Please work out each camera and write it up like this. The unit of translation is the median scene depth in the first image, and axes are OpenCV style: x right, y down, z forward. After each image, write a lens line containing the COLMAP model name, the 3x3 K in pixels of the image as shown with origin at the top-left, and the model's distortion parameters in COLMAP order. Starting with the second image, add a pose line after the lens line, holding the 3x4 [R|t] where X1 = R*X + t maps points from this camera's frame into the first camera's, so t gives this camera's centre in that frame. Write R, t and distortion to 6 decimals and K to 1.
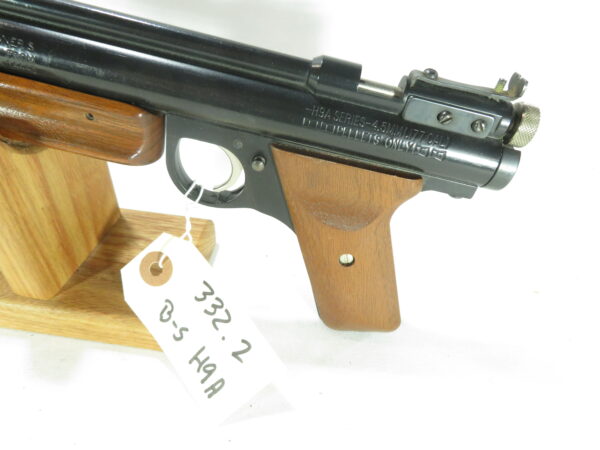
lens RADIAL K [[457.6, 0, 300.0], [0, 457.6, 225.0], [0, 0, 1]] dist [0.000853, 0.002249]
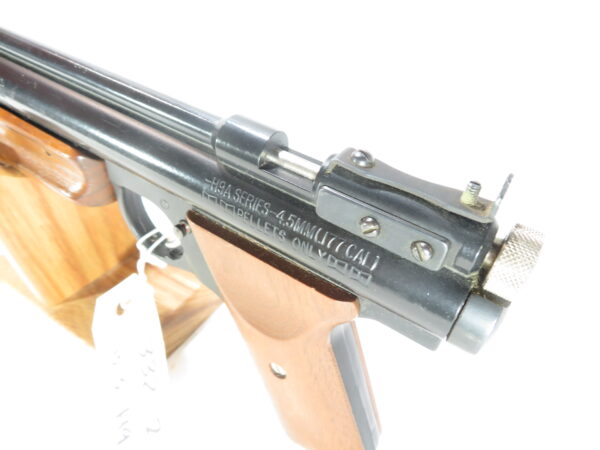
lens RADIAL K [[457.6, 0, 300.0], [0, 457.6, 225.0], [0, 0, 1]] dist [0.000853, 0.002249]
pose [[0.860595, 0.203304, -0.466952, 0.469212], [-0.210464, 0.976885, 0.037434, -0.211504], [0.463769, 0.066061, 0.883490, 0.336699]]
